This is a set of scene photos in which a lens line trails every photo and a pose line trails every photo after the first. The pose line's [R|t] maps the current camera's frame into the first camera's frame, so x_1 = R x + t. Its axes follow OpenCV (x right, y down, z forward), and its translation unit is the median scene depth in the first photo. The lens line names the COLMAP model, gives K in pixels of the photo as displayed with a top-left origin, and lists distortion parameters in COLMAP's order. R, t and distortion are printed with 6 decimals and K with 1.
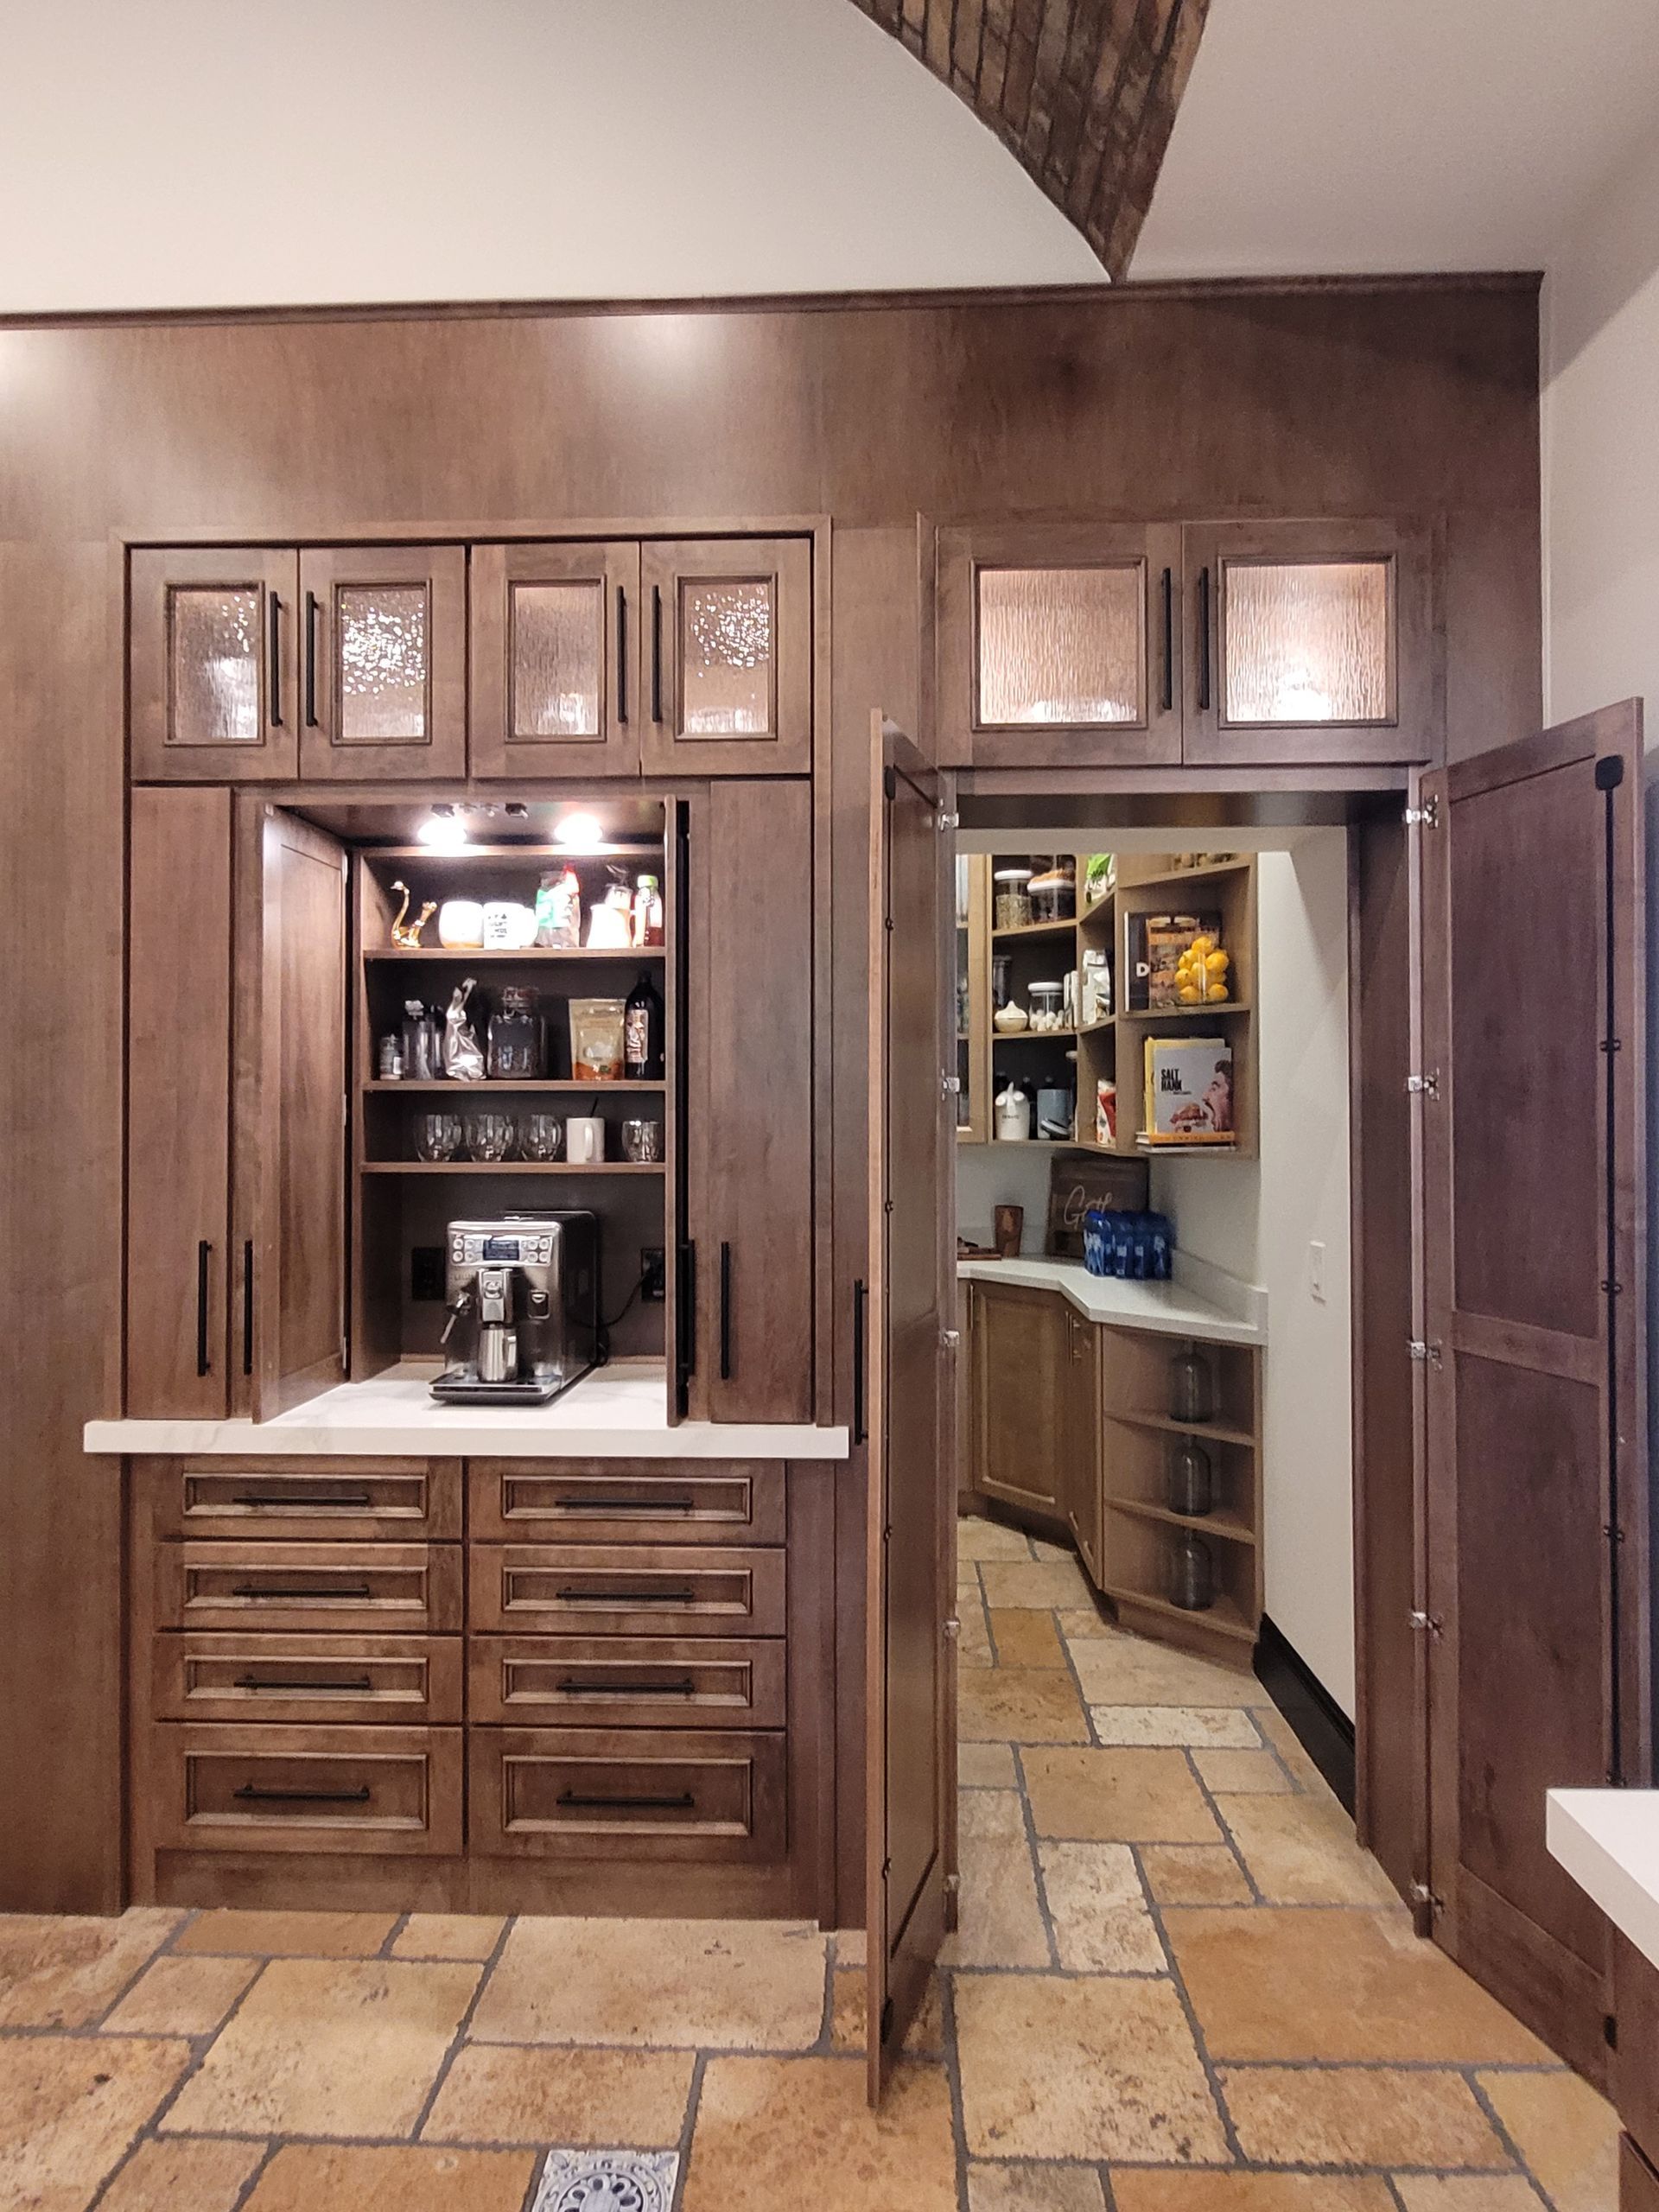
lens RADIAL K [[1249.2, 0, 829.6], [0, 1249.2, 1102.1], [0, 0, 1]] dist [0.002276, 0.001937]
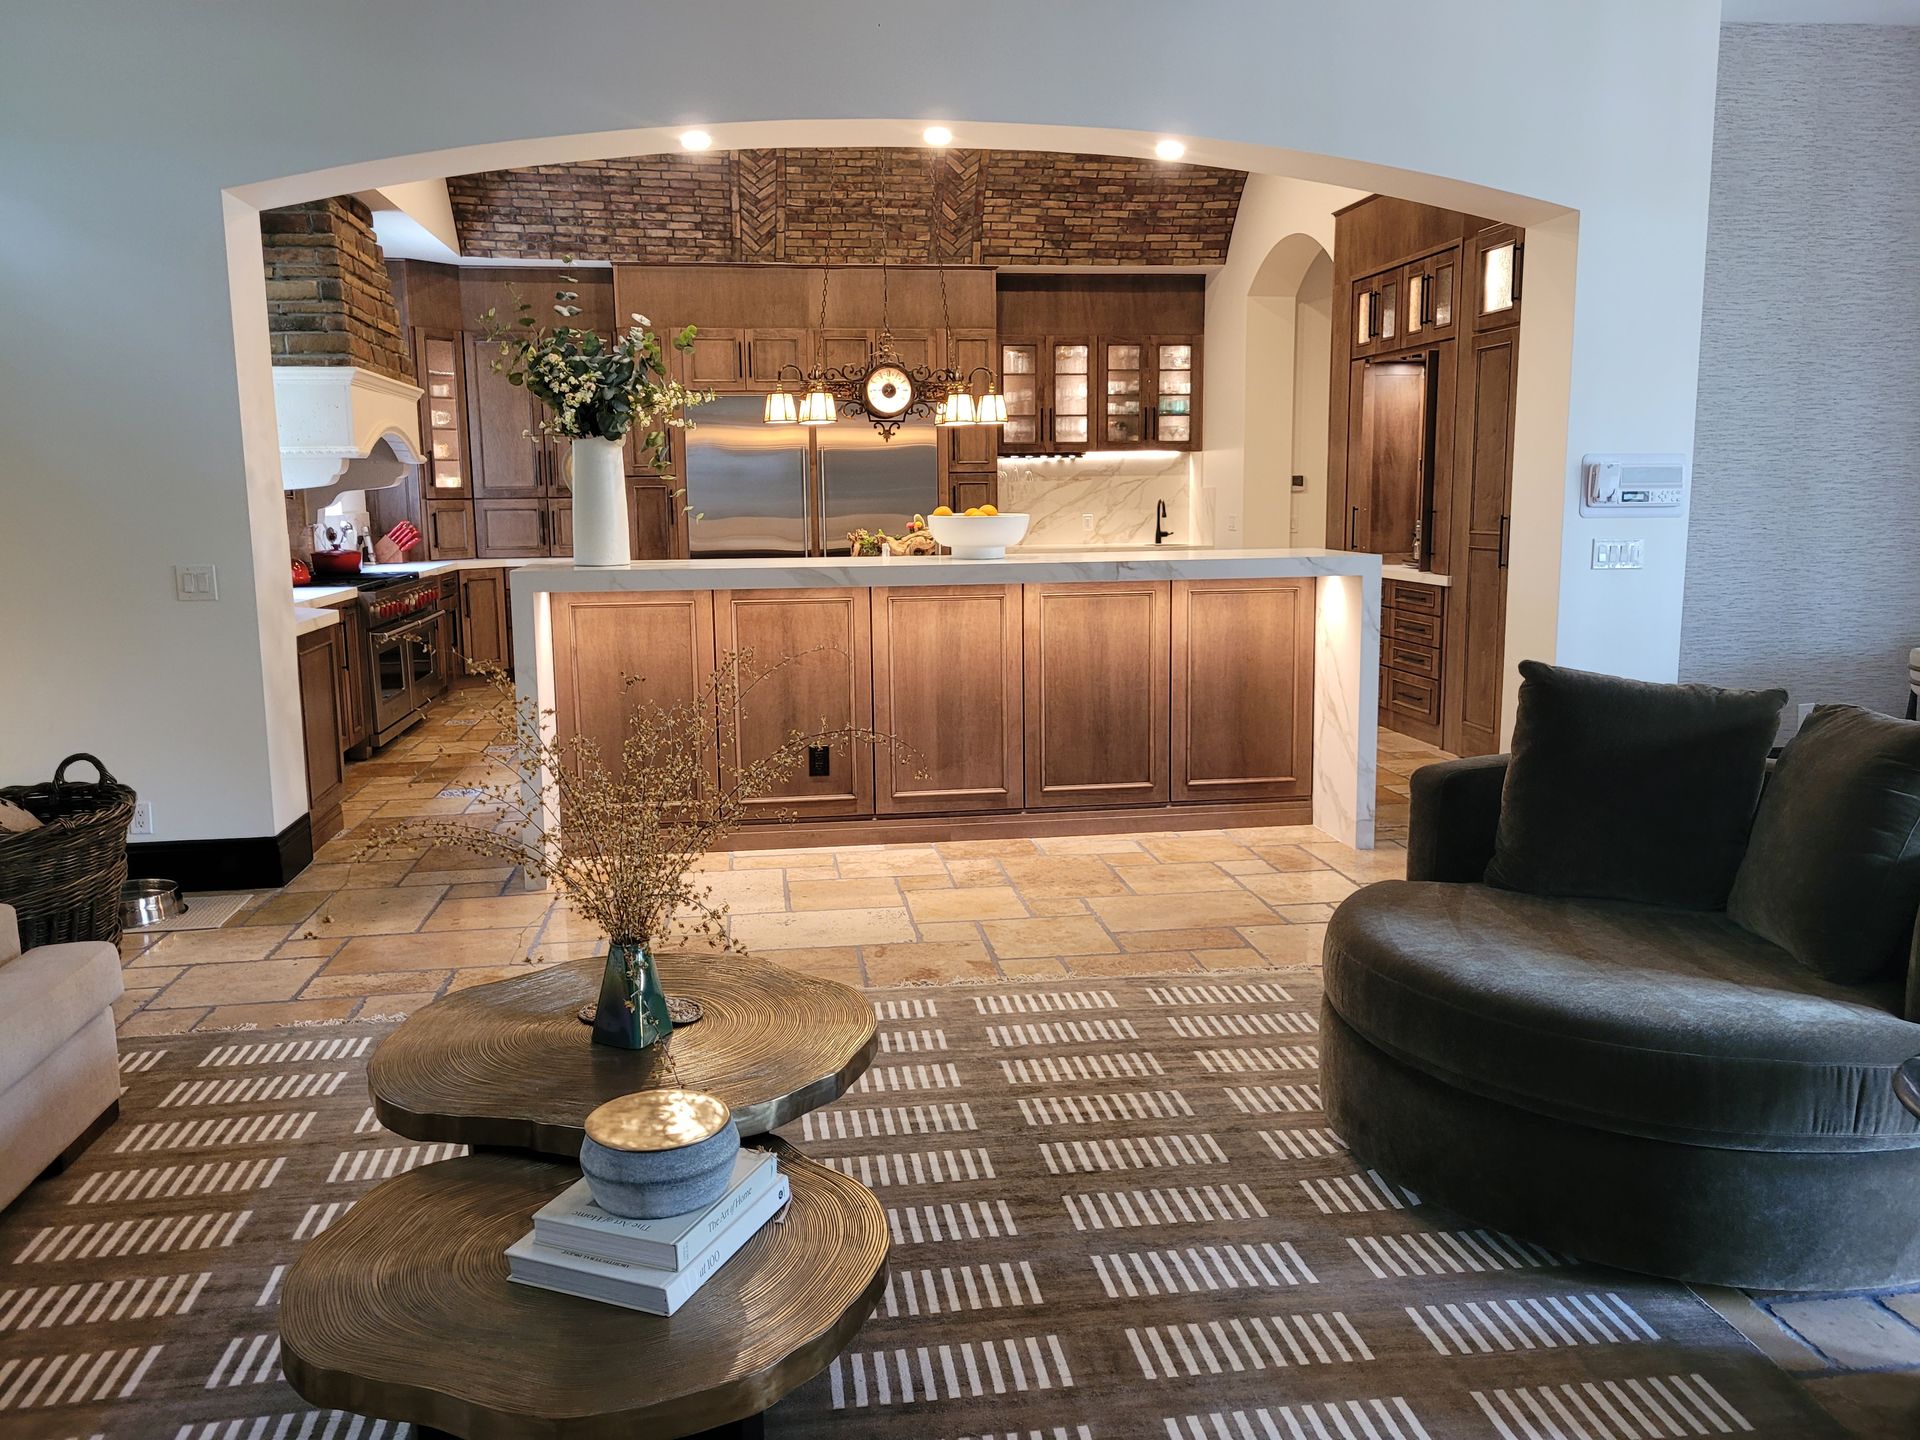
lens RADIAL K [[1445.8, 0, 952.5], [0, 1445.8, 716.5], [0, 0, 1]] dist [0.044648, -0.034985]
pose [[0.176962, 0.154386, -0.972034, 3.001581], [0.016909, 0.986998, 0.159841, 0.029581], [0.984072, -0.044722, 0.172051, -0.668764]]
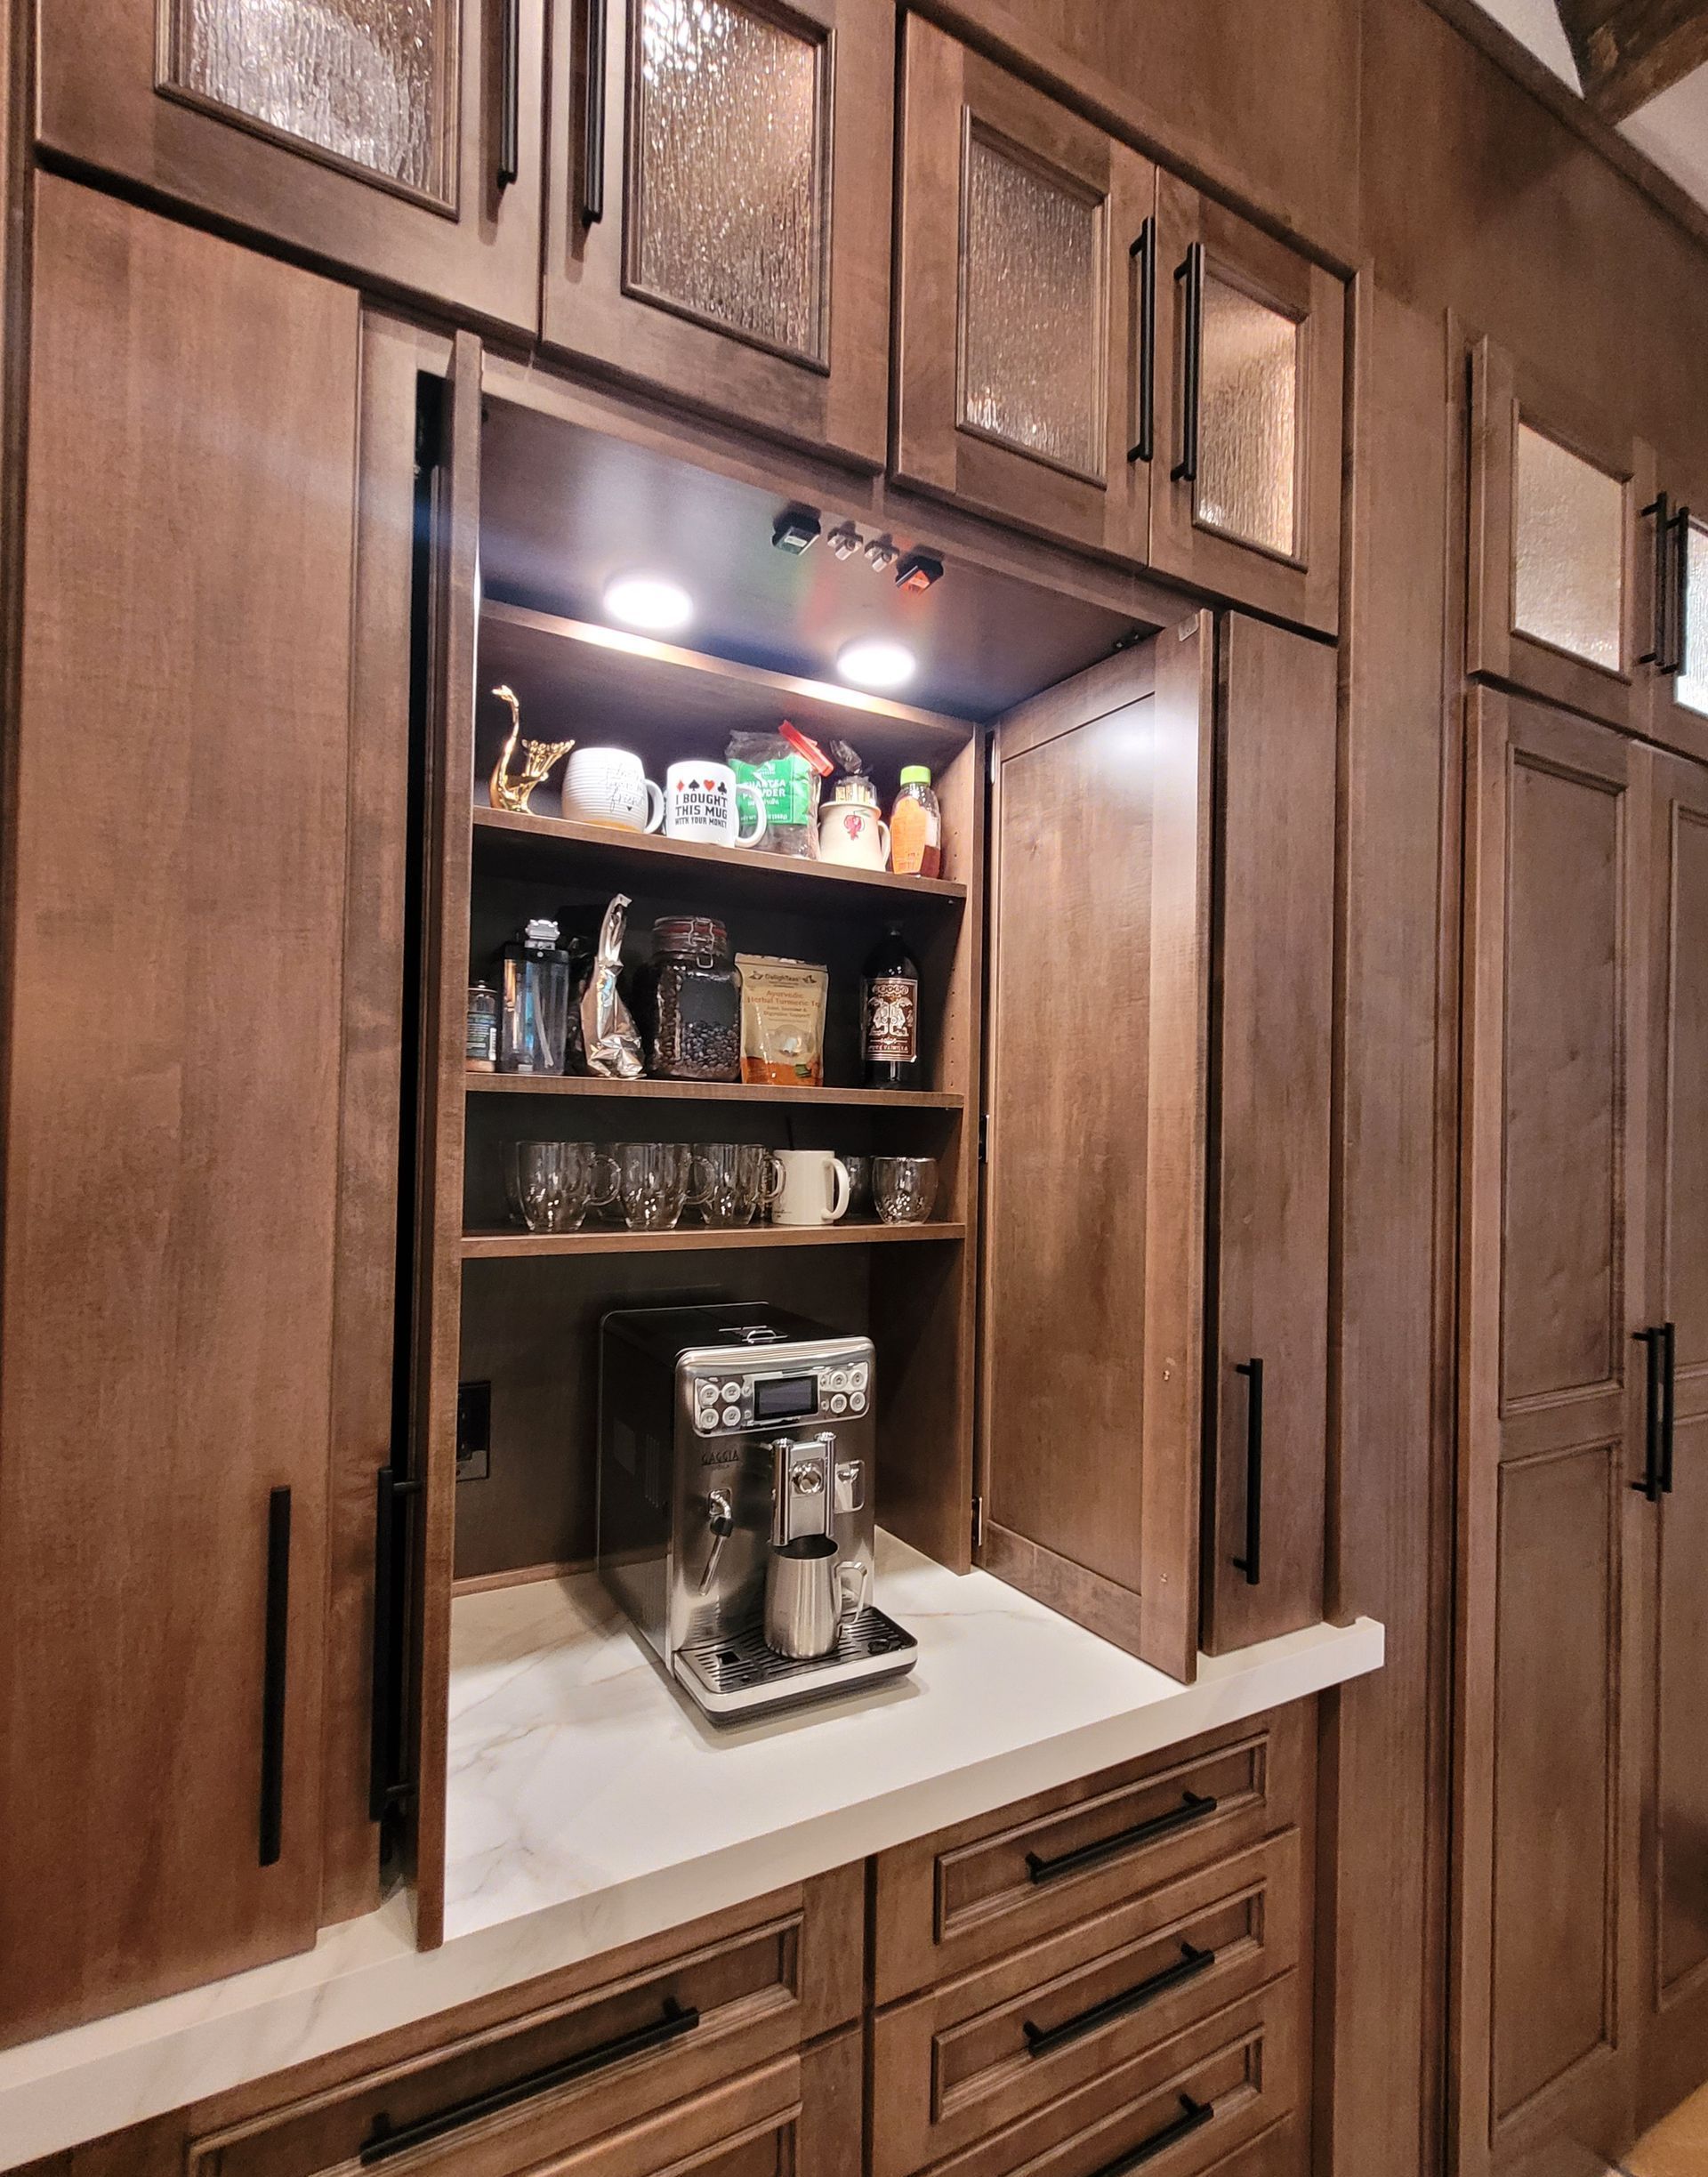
lens RADIAL K [[1083.1, 0, 854.2], [0, 1083.1, 1123.0], [0, 0, 1]] dist [0.002173, 0.000337]
pose [[0.847372, 0.020544, 0.530601, -0.529333], [-0.021995, 0.999752, -0.003583, 0.001447], [-0.530543, -0.008634, 0.847614, 0.644281]]
